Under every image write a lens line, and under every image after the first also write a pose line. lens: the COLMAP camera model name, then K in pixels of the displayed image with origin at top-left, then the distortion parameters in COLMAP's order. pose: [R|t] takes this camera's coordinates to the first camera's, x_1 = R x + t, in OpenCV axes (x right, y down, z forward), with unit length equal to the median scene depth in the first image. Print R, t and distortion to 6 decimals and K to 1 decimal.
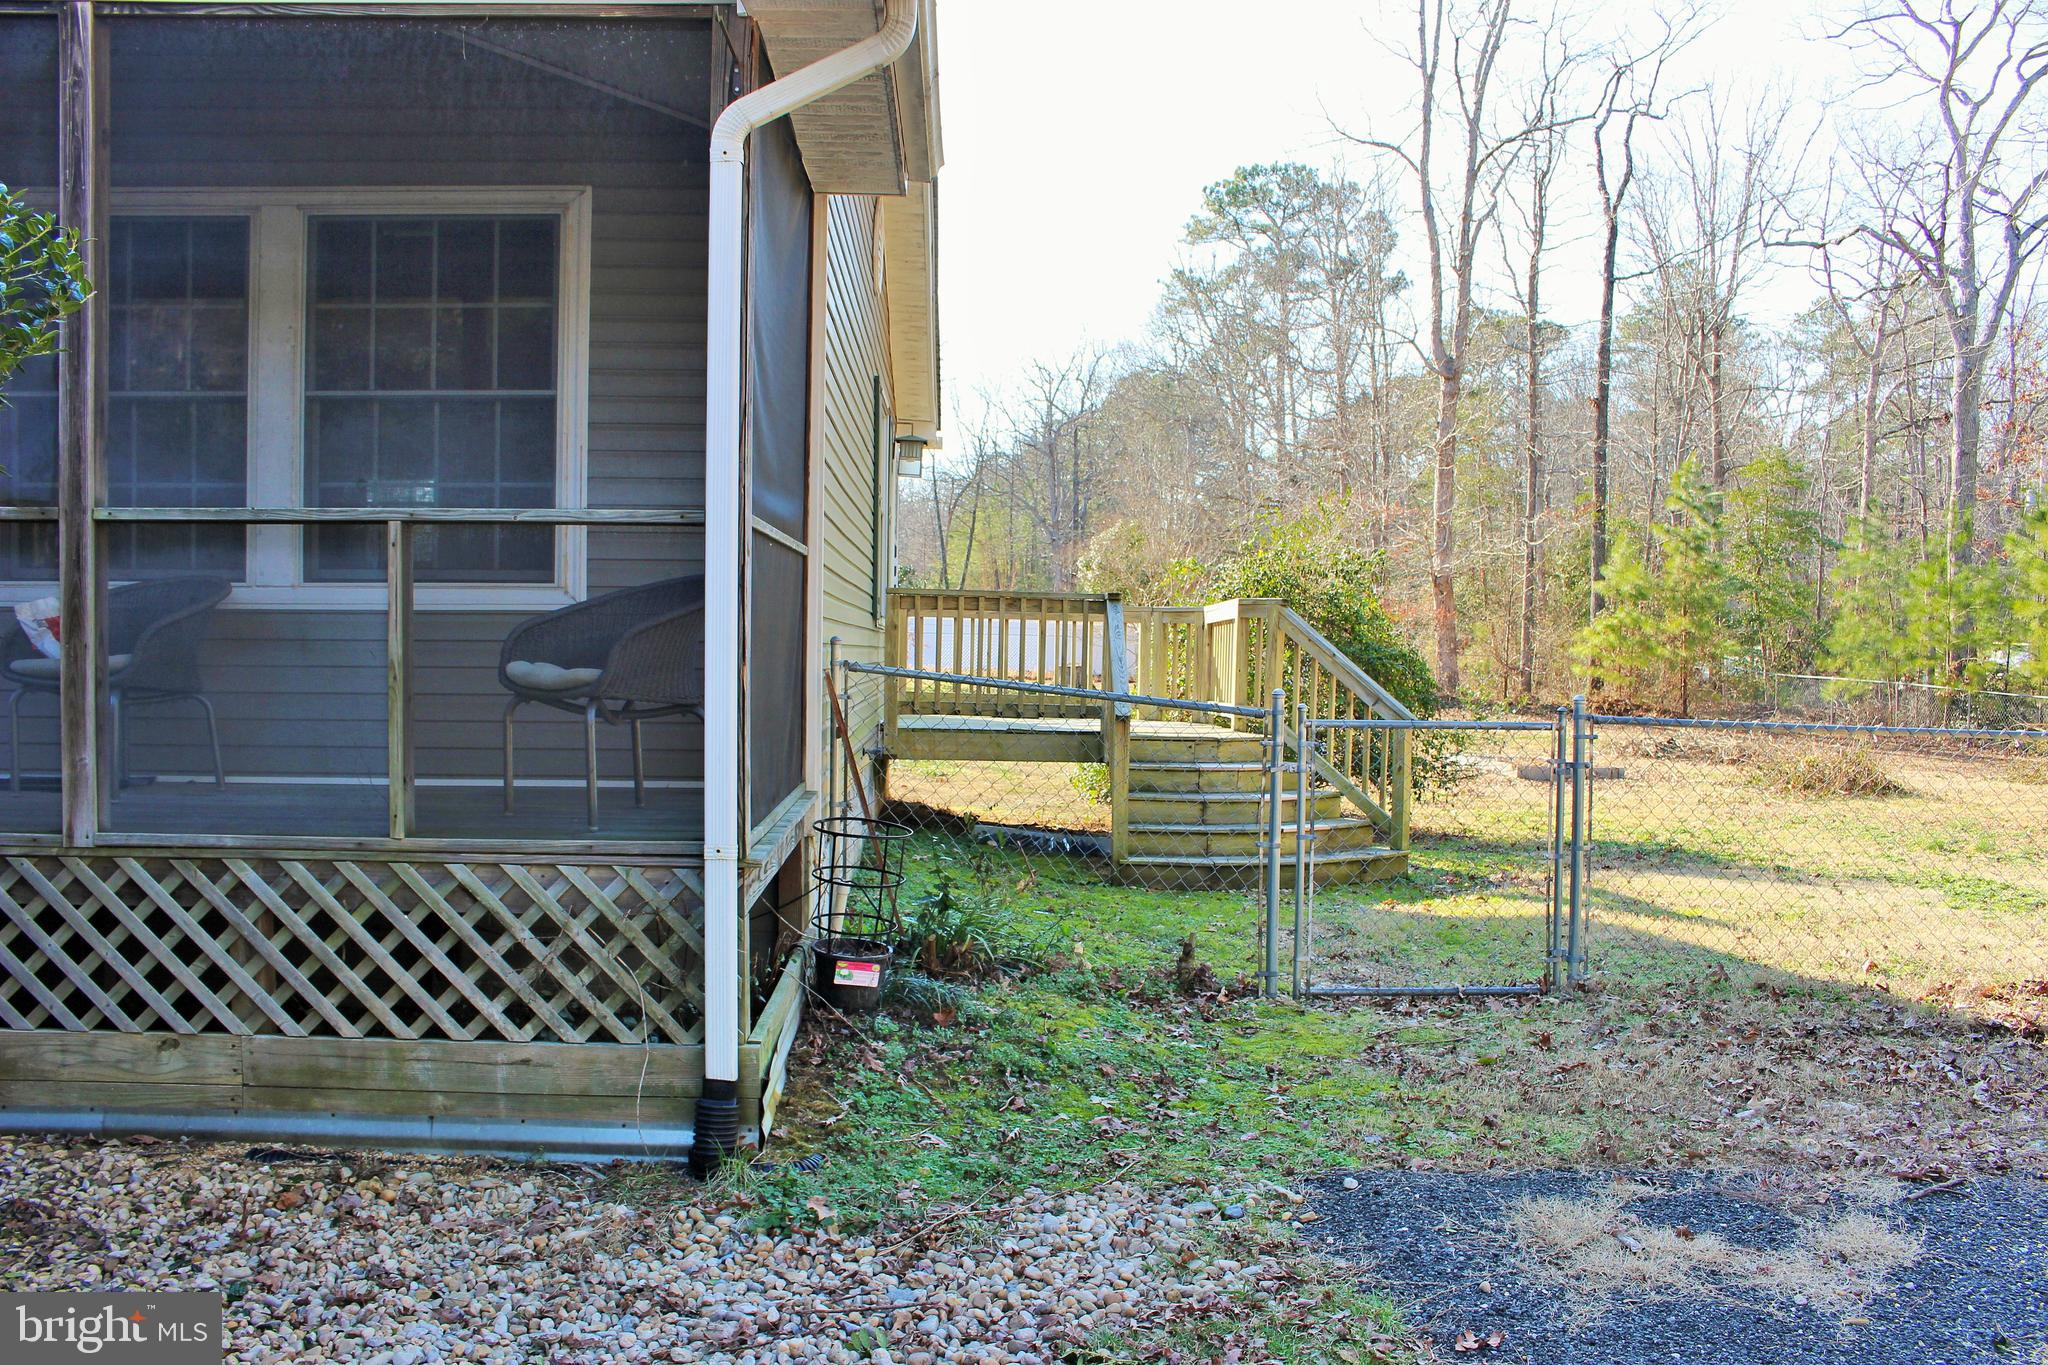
lens RADIAL K [[1680.8, 0, 1021.9], [0, 1680.8, 706.2], [0, 0, 1]] dist [-0.150812, 0.114963]
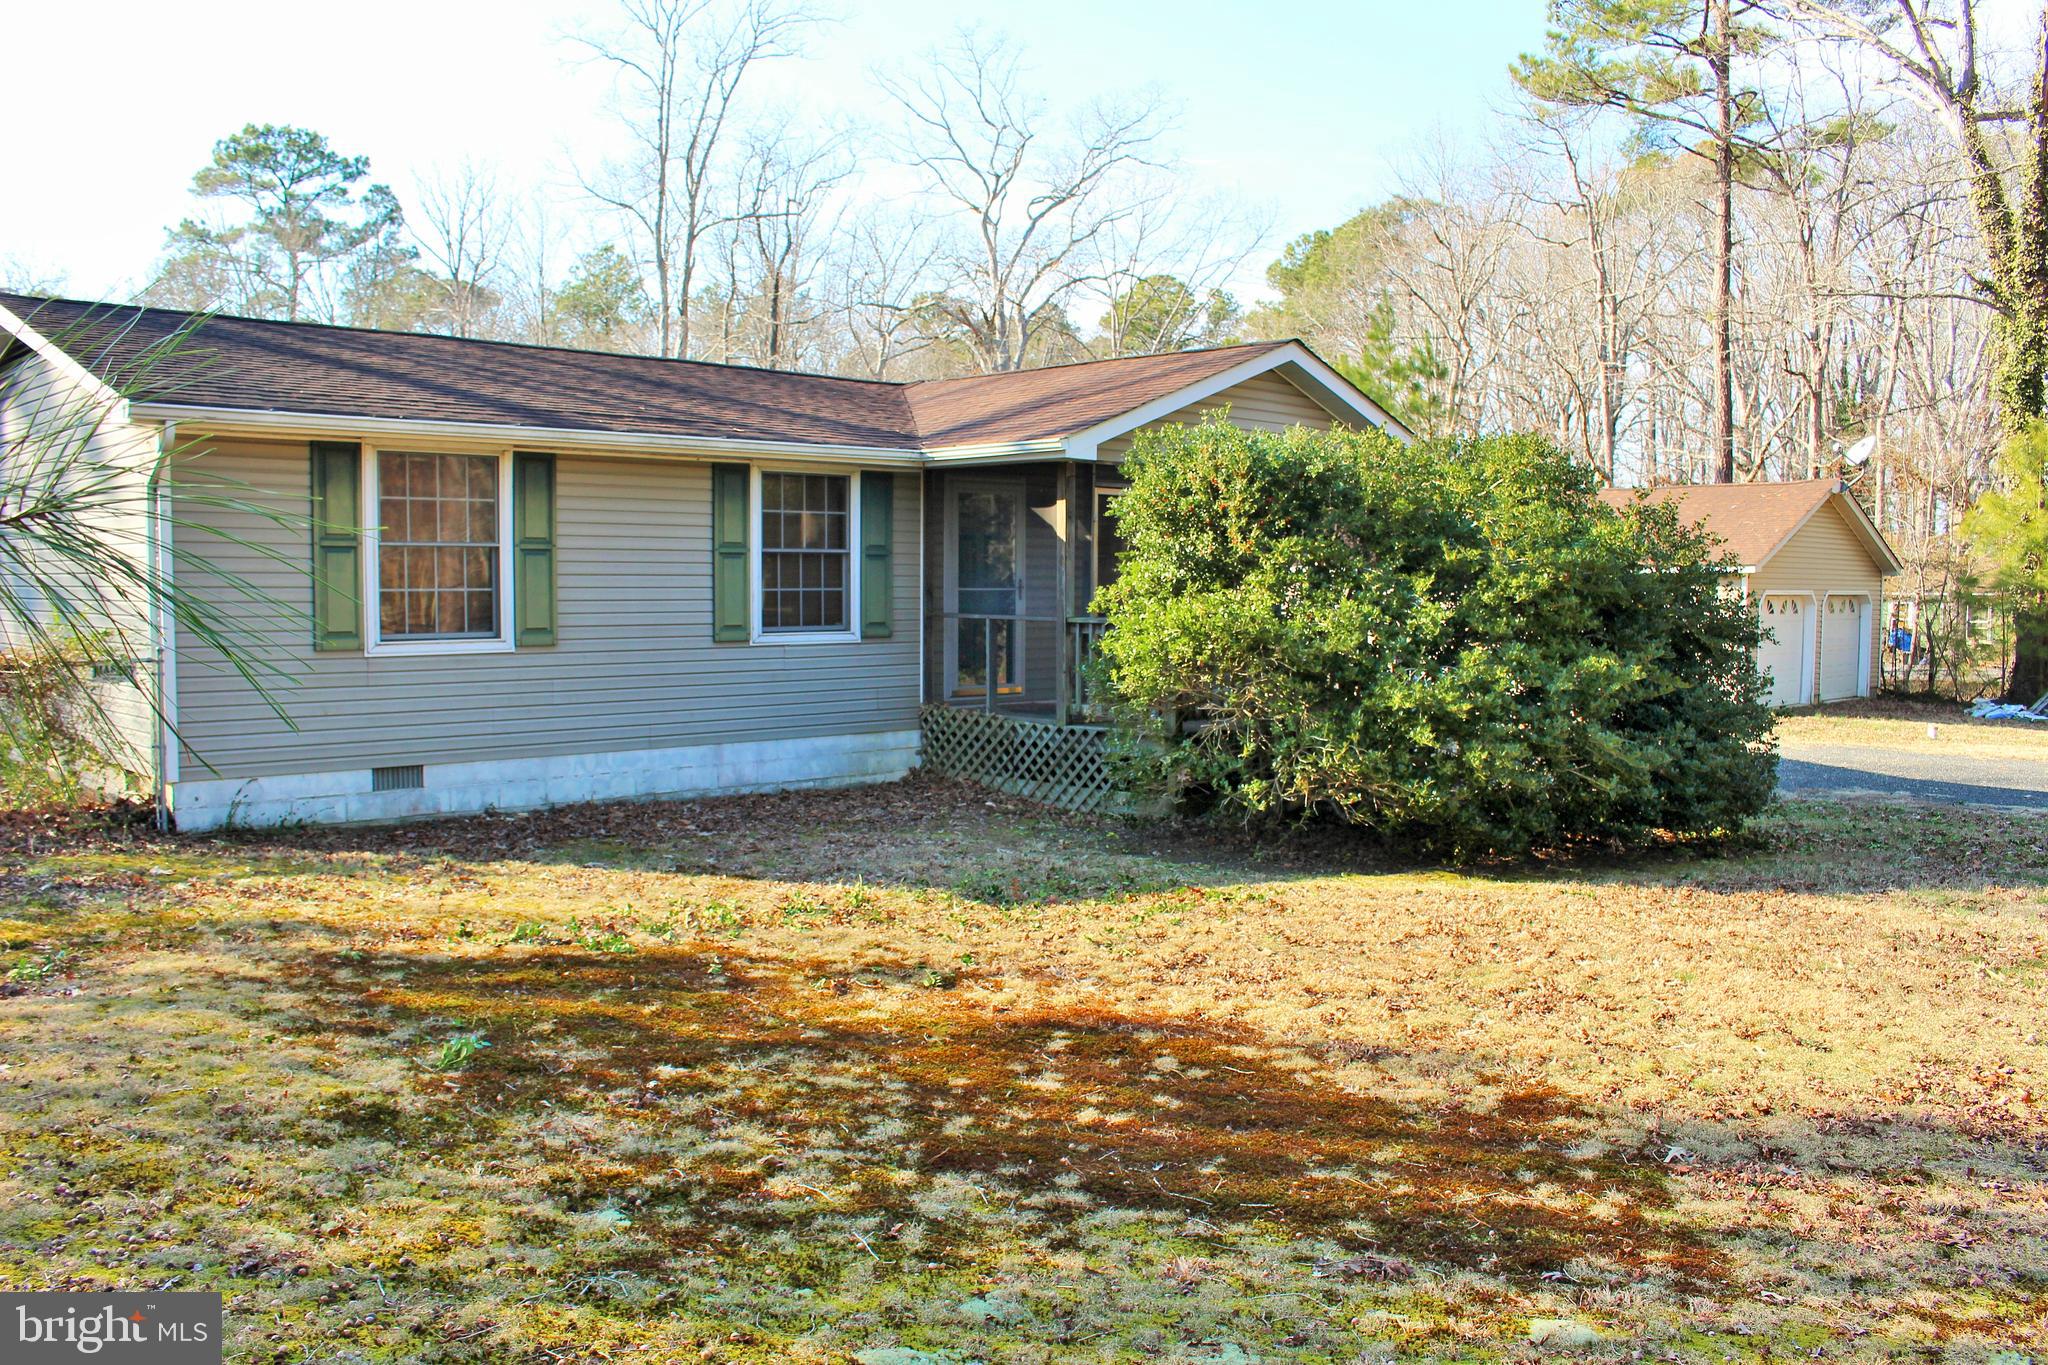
lens RADIAL K [[1680.8, 0, 1021.9], [0, 1680.8, 706.2], [0, 0, 1]] dist [-0.150812, 0.114963]
pose [[0.744462, -0.054175, 0.665463, -0.462178], [0.024629, 0.998253, 0.053714, -0.016306], [-0.667210, -0.023599, 0.744495, -0.178112]]
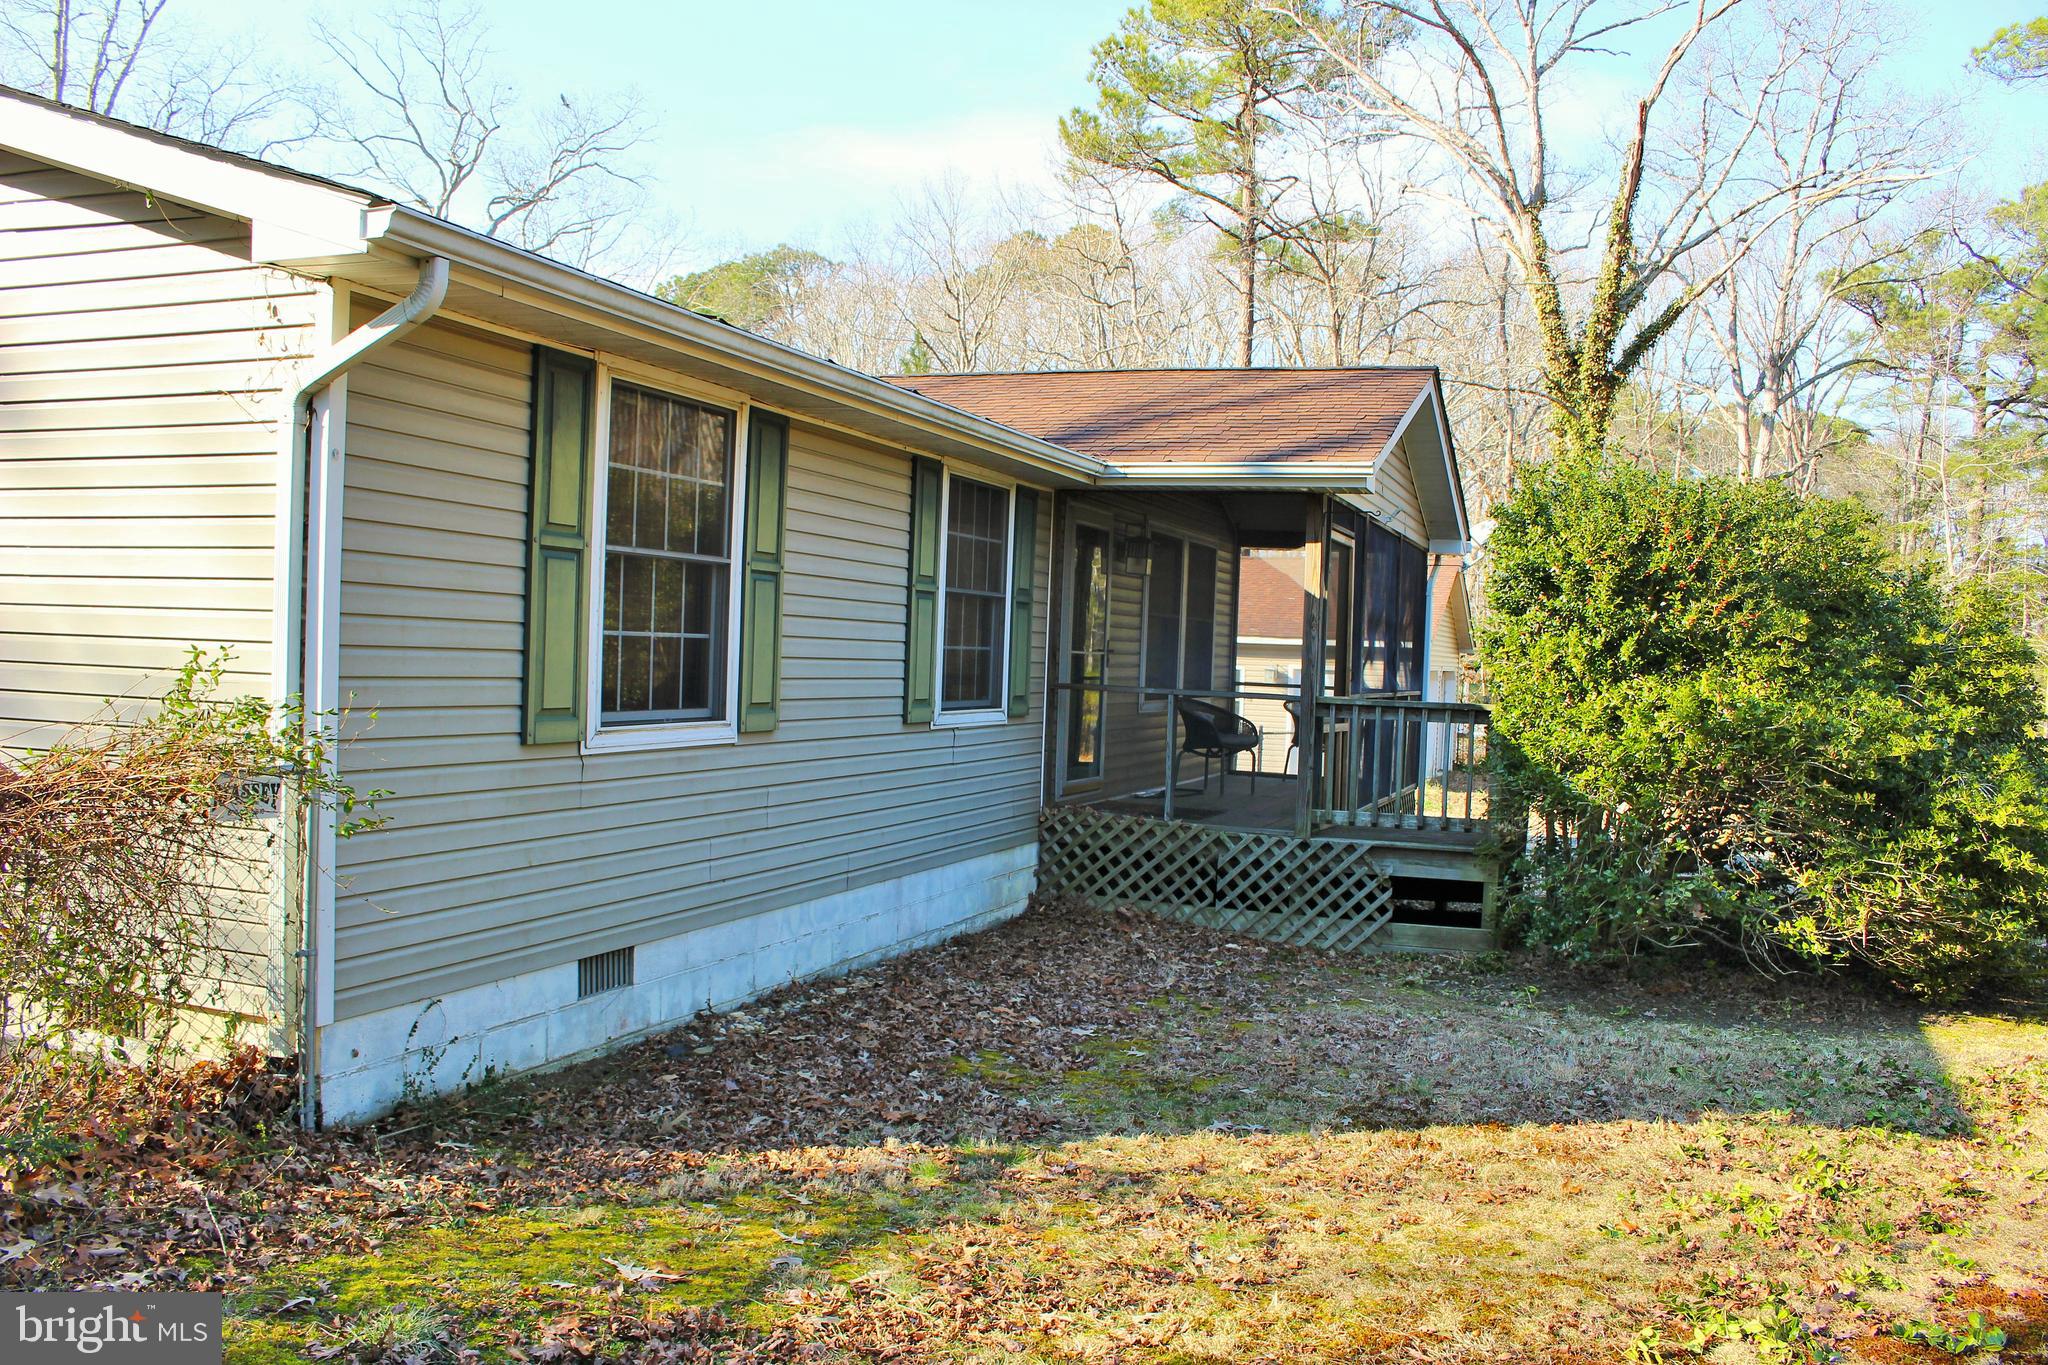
lens RADIAL K [[1680.8, 0, 1021.9], [0, 1680.8, 706.2], [0, 0, 1]] dist [-0.150812, 0.114963]
pose [[0.385527, -0.023310, 0.922402, -0.489440], [-0.002035, 0.999657, 0.026113, -0.022122], [-0.922694, -0.011944, 0.385348, 0.058043]]
